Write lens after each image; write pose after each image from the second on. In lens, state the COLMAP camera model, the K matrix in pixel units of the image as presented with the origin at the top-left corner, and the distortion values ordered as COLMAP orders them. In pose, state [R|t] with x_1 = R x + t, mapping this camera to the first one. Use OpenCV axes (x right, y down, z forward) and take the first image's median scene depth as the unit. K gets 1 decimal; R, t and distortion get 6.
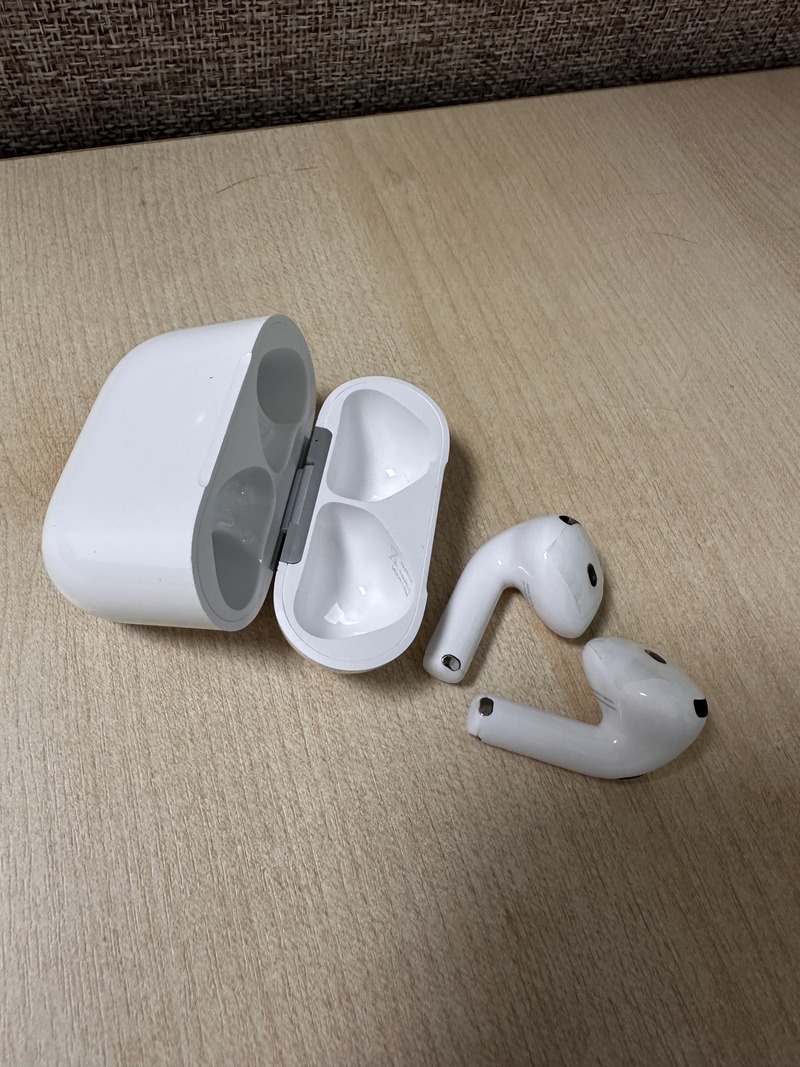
lens RADIAL K [[651.8, 0, 400.6], [0, 651.8, 535.6], [0, 0, 1]] dist [-0.015037, 0.005218]
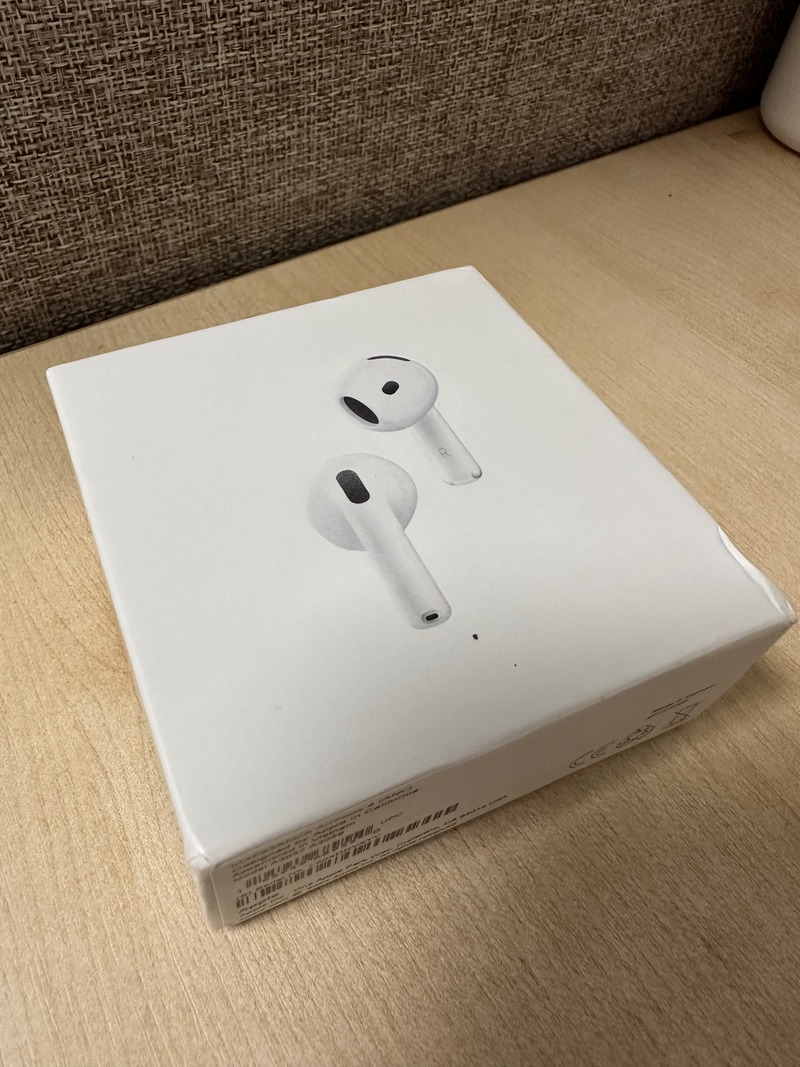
lens RADIAL K [[651.8, 0, 399.2], [0, 651.8, 531.7], [0, 0, 1]] dist [-0.015037, 0.005218]
pose [[0.961593, -0.241723, 0.130033, -0.138229], [0.258485, 0.956846, -0.132783, -0.012668], [-0.092325, 0.161295, 0.982578, -0.031623]]
